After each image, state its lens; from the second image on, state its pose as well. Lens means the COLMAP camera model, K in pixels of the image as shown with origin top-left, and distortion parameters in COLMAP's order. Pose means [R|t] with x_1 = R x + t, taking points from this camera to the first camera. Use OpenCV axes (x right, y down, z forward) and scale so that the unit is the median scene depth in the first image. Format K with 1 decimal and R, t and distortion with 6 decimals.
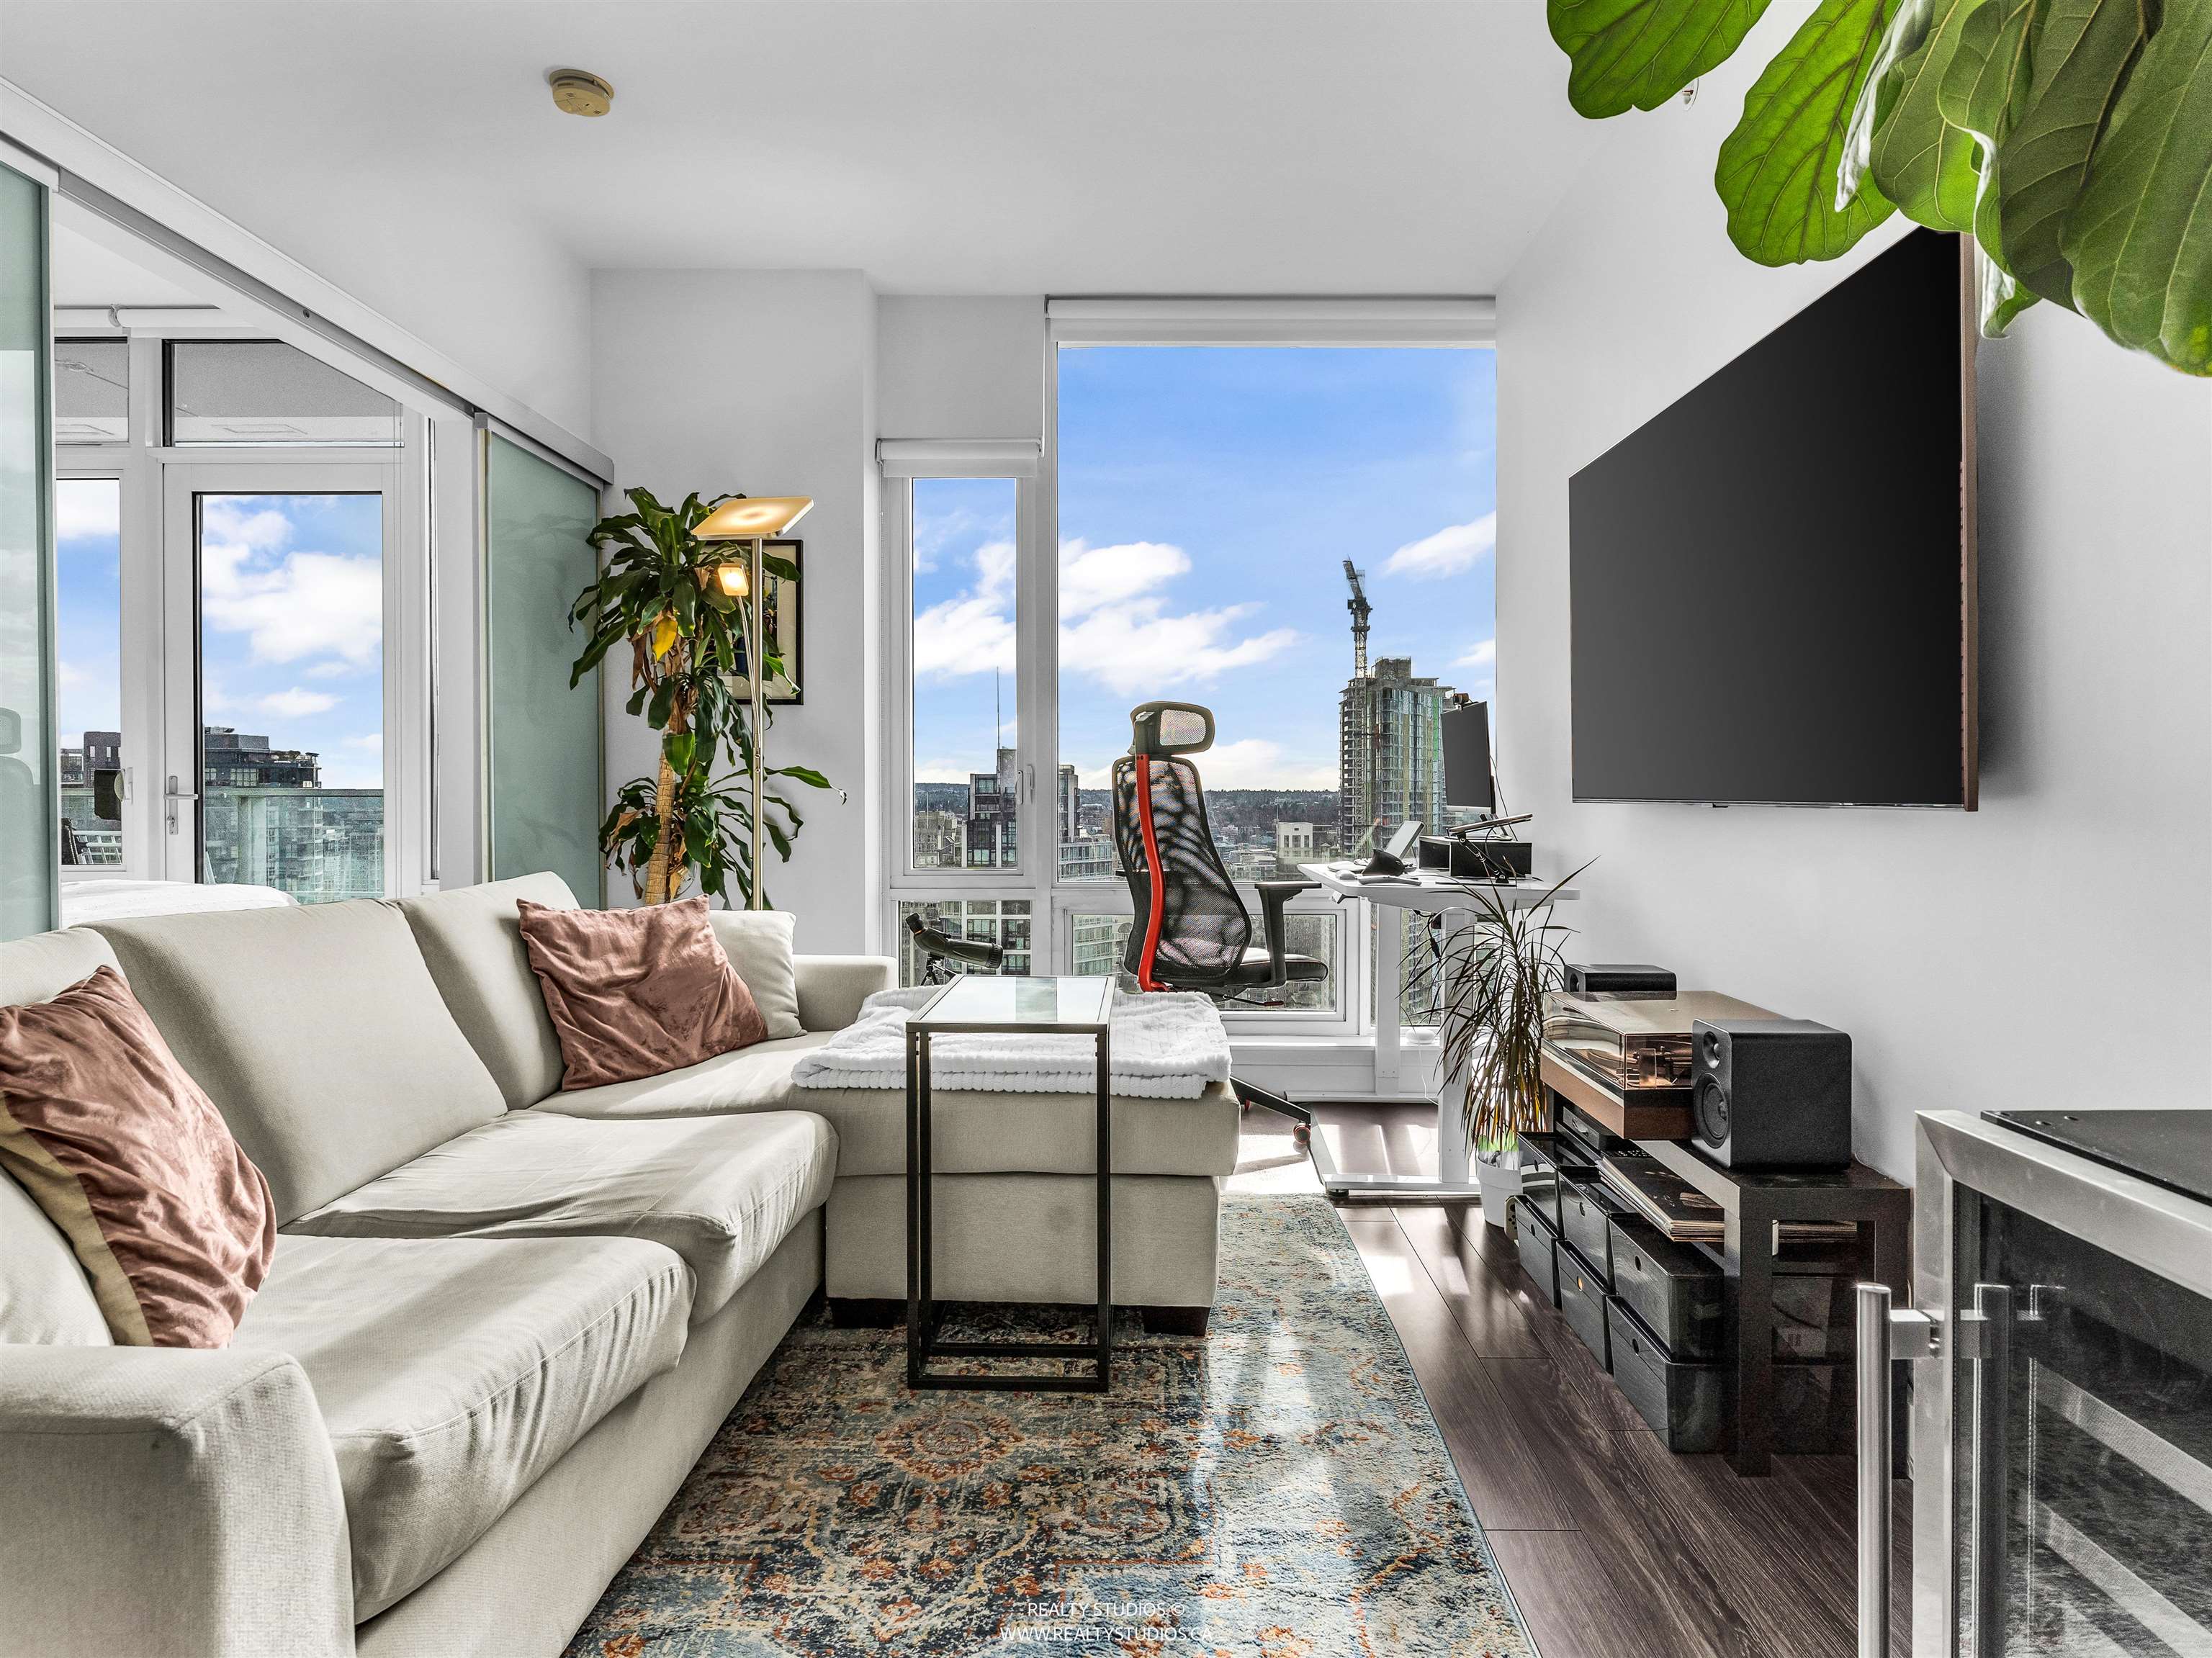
lens RADIAL K [[1180.6, 0, 1165.6], [0, 1180.6, 818.8], [0, 0, 1]] dist [-0.000799, 0.000871]
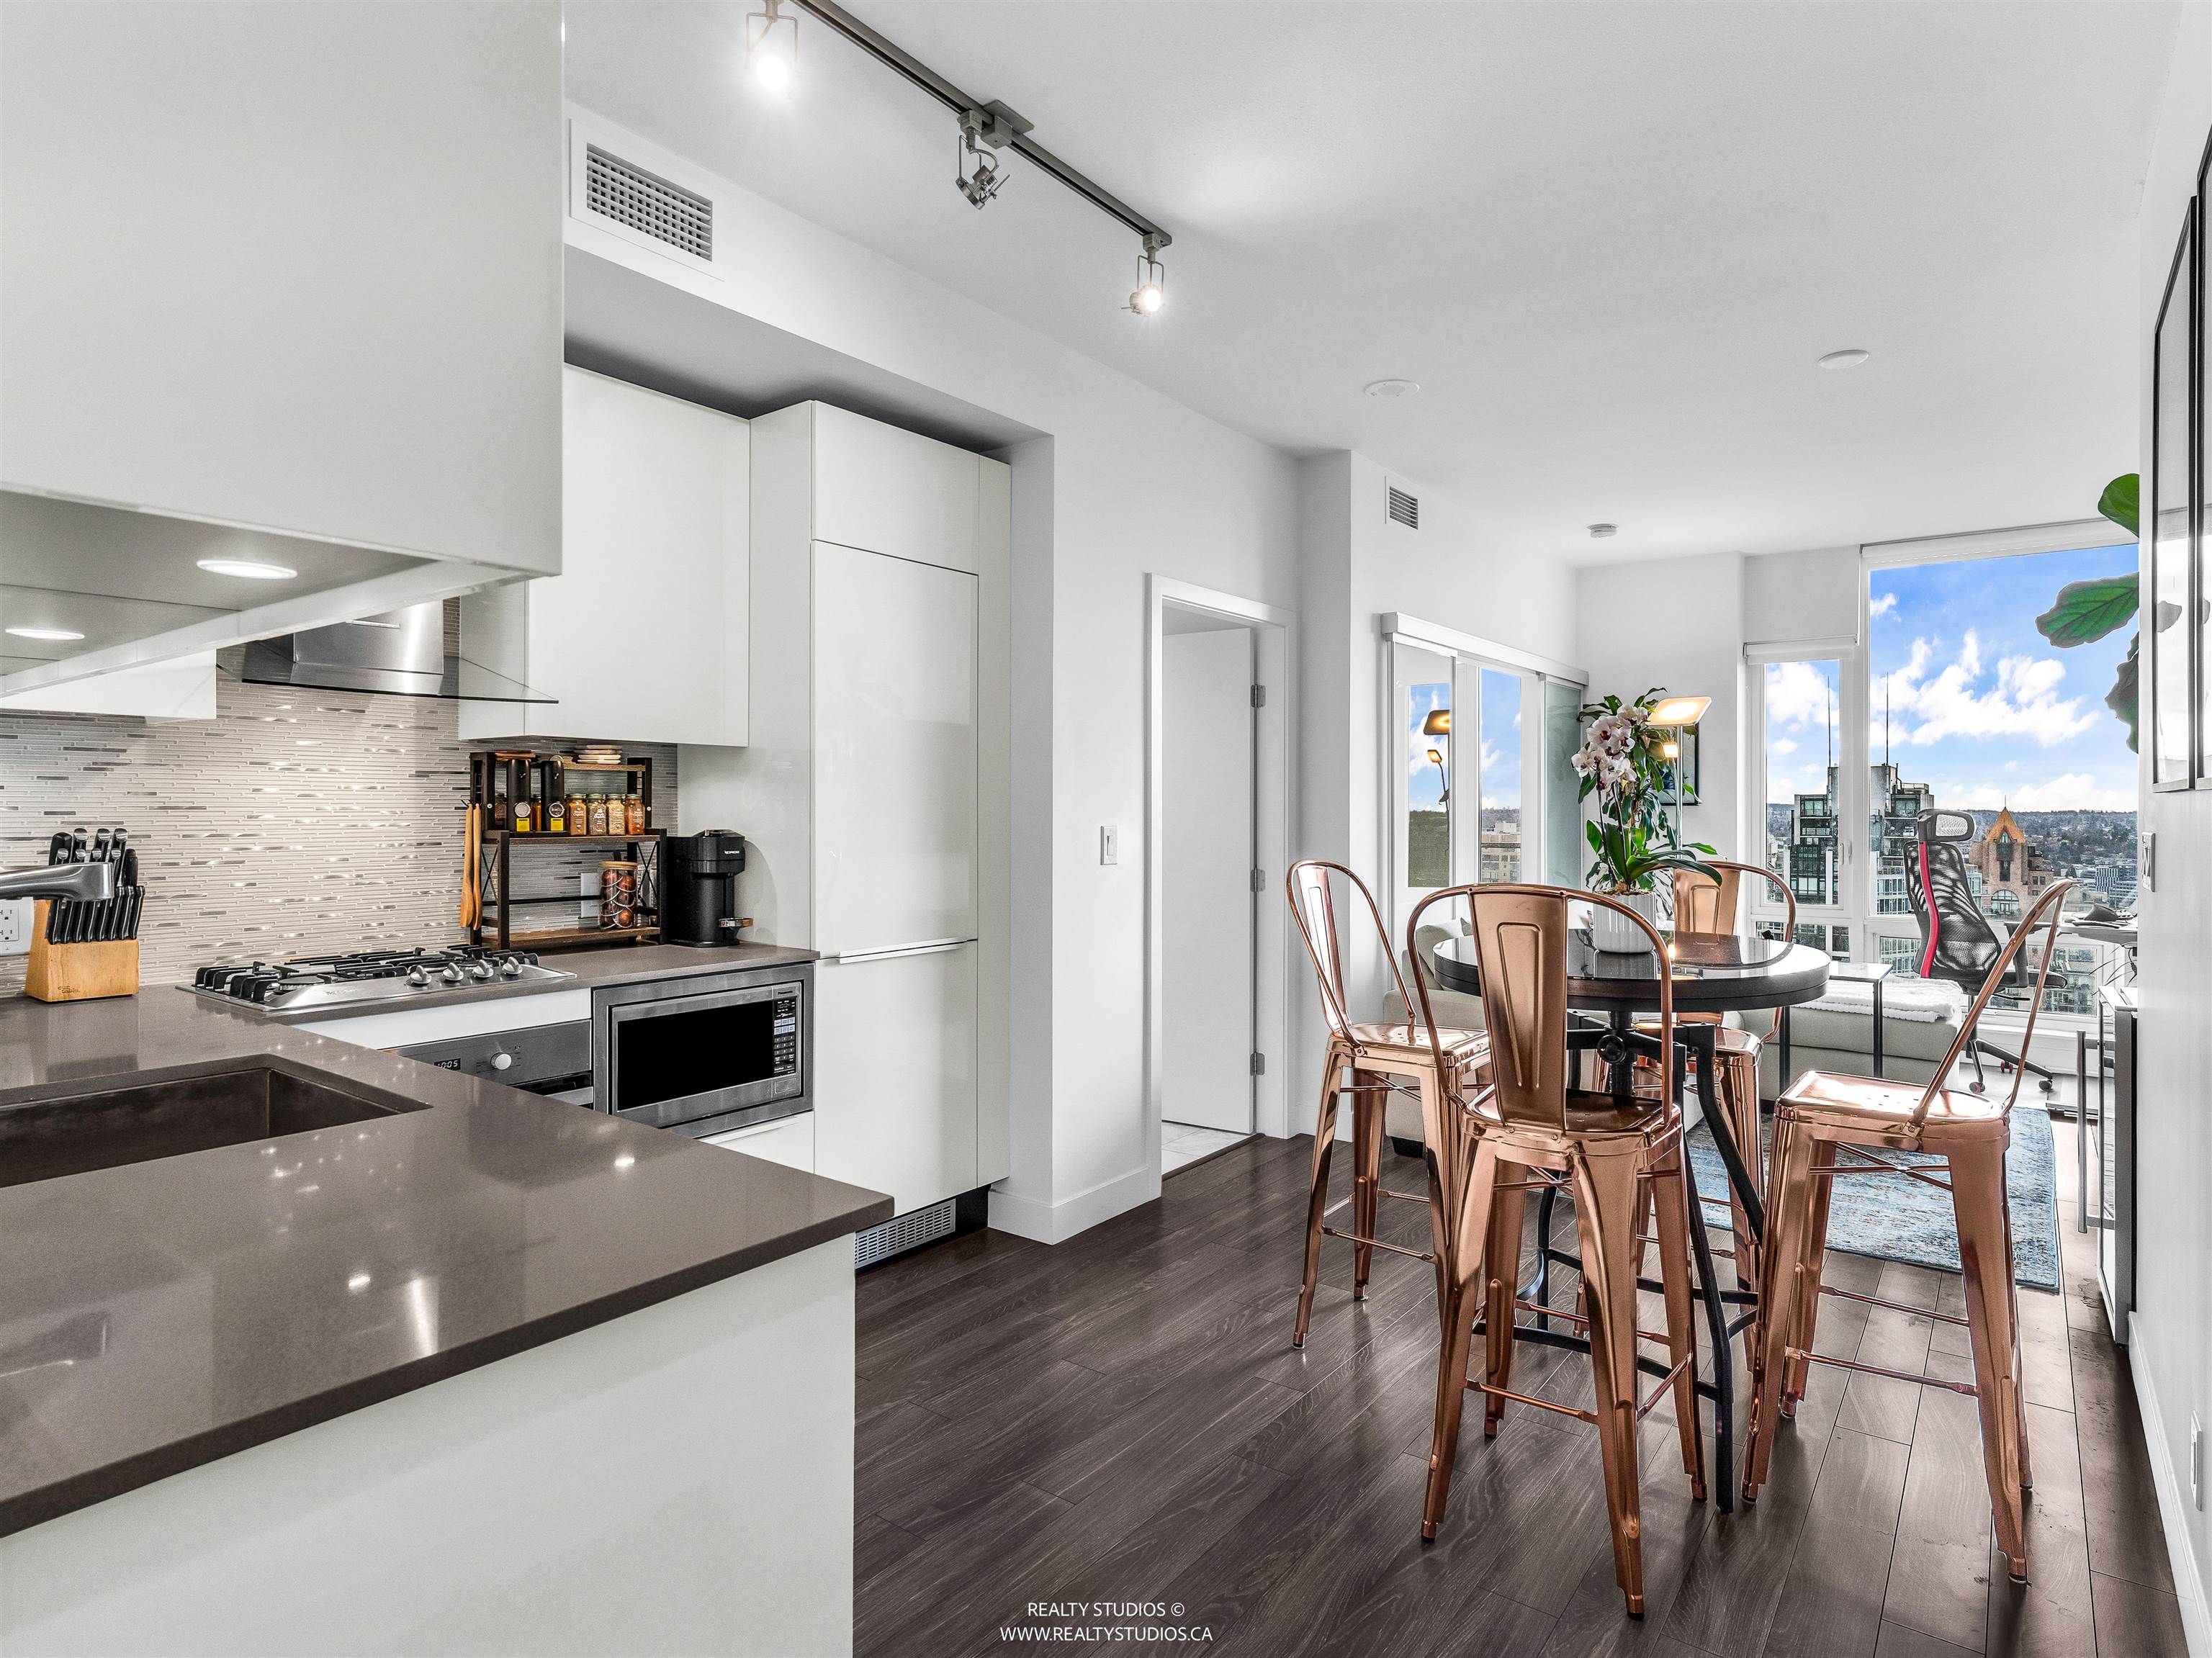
lens RADIAL K [[1180.6, 0, 1165.6], [0, 1180.6, 818.8], [0, 0, 1]] dist [-0.000799, 0.000871]
pose [[0.794318, 0.002351, -0.607498, 0.118599], [-0.012860, 0.999833, -0.012946, -0.041939], [0.607367, 0.018096, 0.794216, -0.807912]]
